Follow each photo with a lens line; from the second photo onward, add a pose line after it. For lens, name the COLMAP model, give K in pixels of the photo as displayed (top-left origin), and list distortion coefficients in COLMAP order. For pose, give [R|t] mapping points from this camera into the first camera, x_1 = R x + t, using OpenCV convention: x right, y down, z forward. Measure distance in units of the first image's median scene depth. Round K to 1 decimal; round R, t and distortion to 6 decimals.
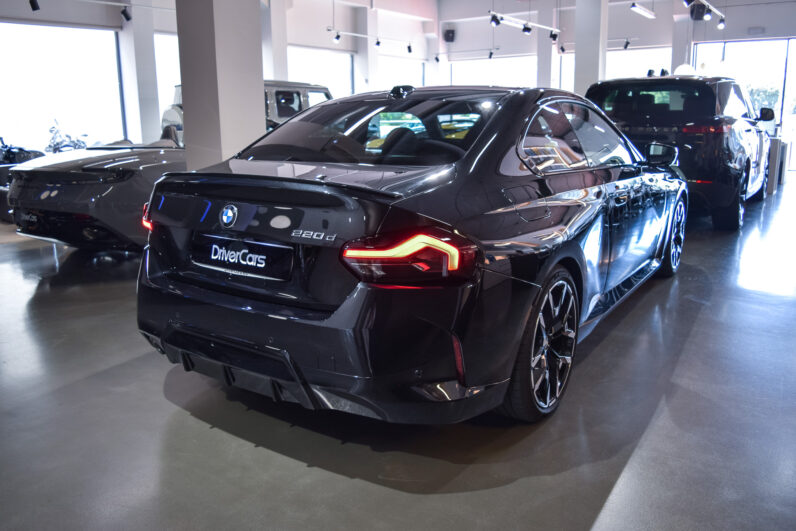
lens RADIAL K [[622.6, 0, 396.9], [0, 622.6, 262.7], [0, 0, 1]] dist [-0.091226, 0.013658]
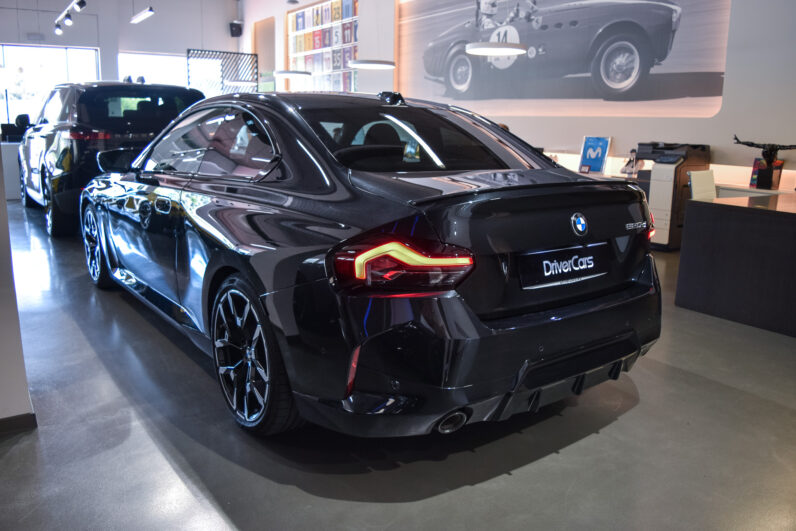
lens RADIAL K [[622.6, 0, 396.5], [0, 622.6, 268.1], [0, 0, 1]] dist [-0.091226, 0.013658]
pose [[0.326795, -0.185950, 0.926622, -1.261267], [0.190243, 0.973327, 0.128229, -0.184029], [-0.925750, 0.134379, 0.353454, 0.901652]]
